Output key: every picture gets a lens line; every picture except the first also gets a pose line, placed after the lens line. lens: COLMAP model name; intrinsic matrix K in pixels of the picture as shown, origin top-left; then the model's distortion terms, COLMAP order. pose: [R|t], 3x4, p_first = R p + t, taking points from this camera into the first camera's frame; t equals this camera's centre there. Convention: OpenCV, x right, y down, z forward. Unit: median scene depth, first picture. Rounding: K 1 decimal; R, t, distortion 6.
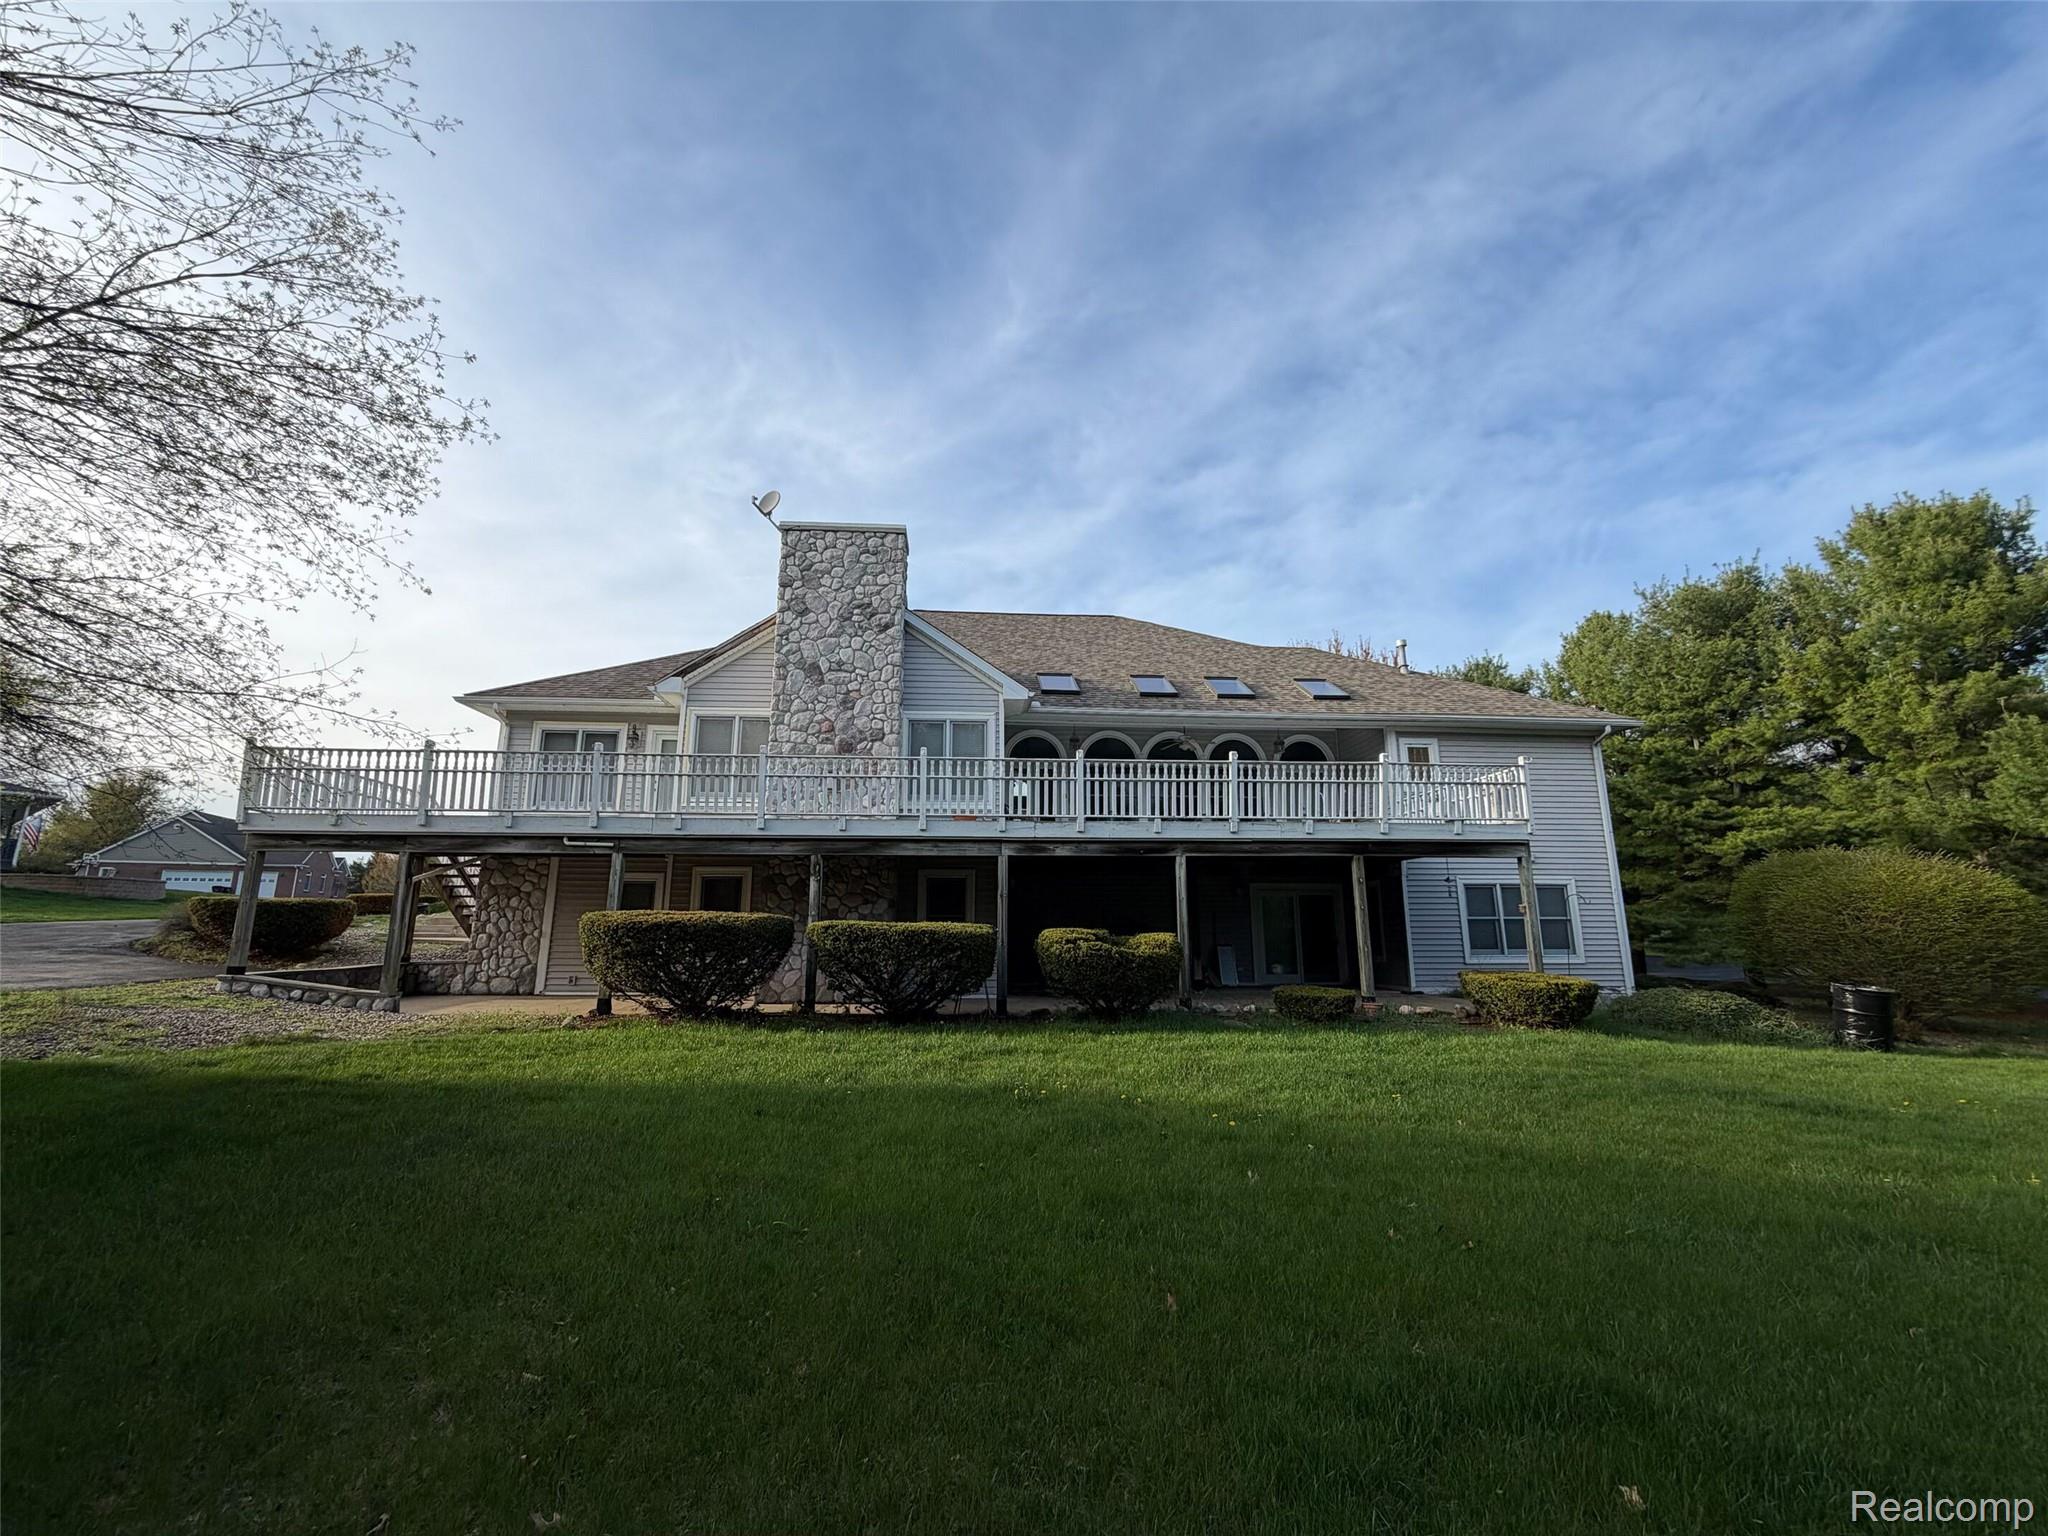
lens RADIAL K [[819.3, 0, 1024.0], [0, 819.3, 768.0], [0, 0, 1]] dist [-0.001102, 0.000002]
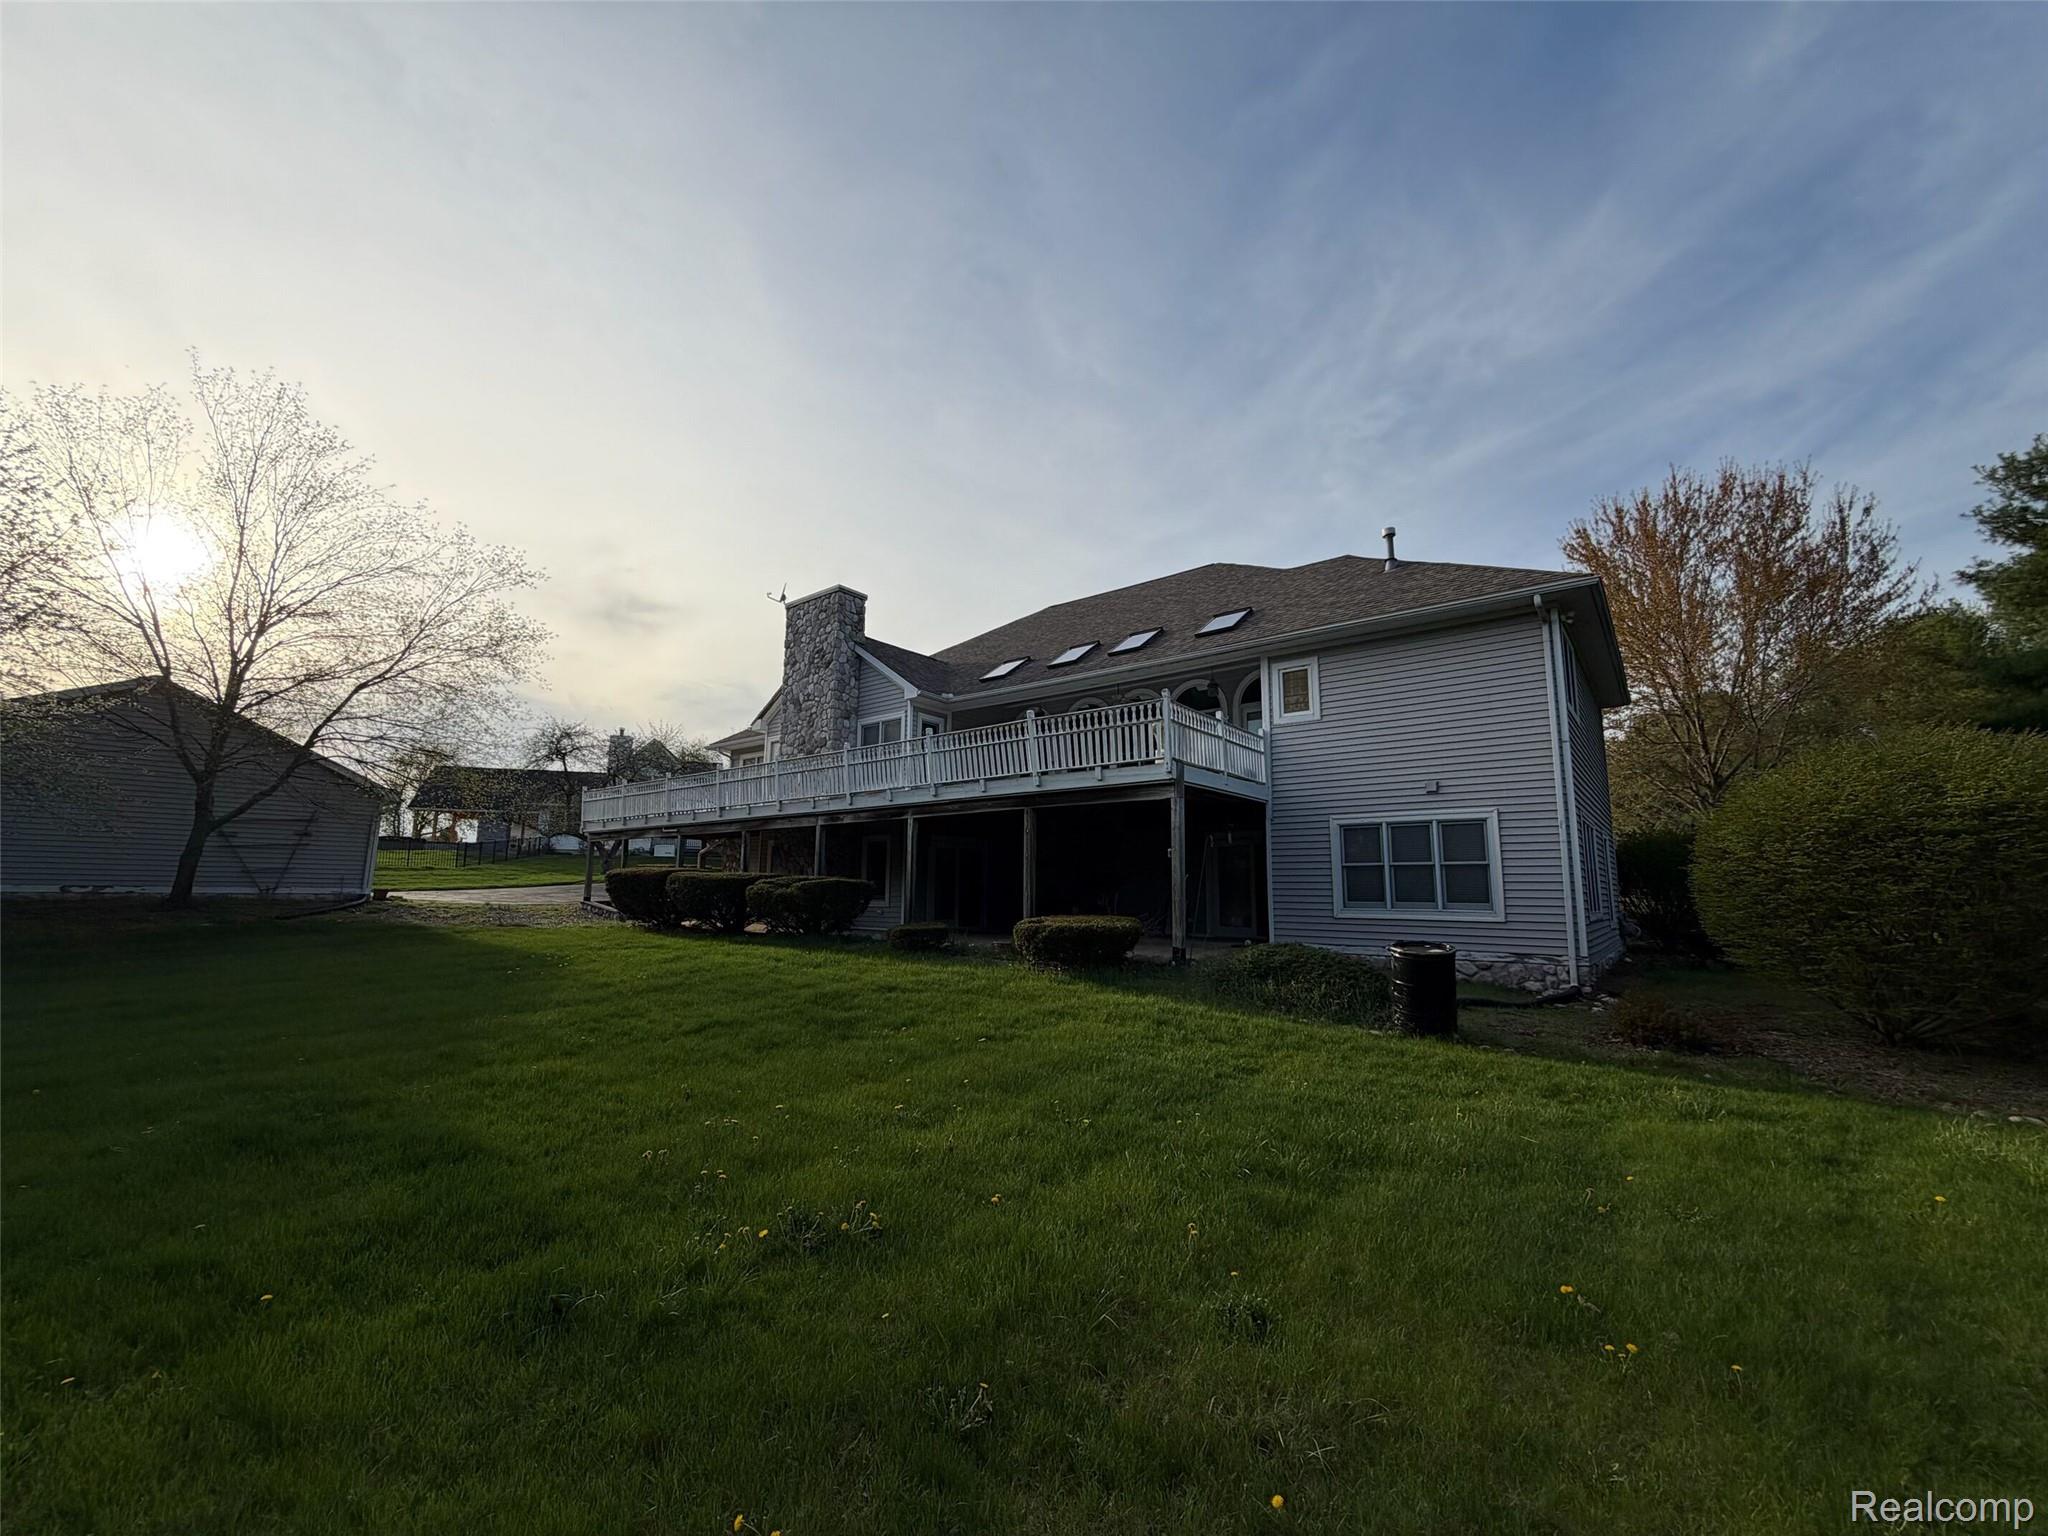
lens RADIAL K [[819.3, 0, 1024.0], [0, 819.3, 768.0], [0, 0, 1]] dist [-0.001102, 0.000002]
pose [[0.732320, -0.096166, -0.674136, 0.975141], [0.127680, 0.991812, -0.002783, 0.048994], [0.668884, -0.084036, 0.738602, 0.179288]]
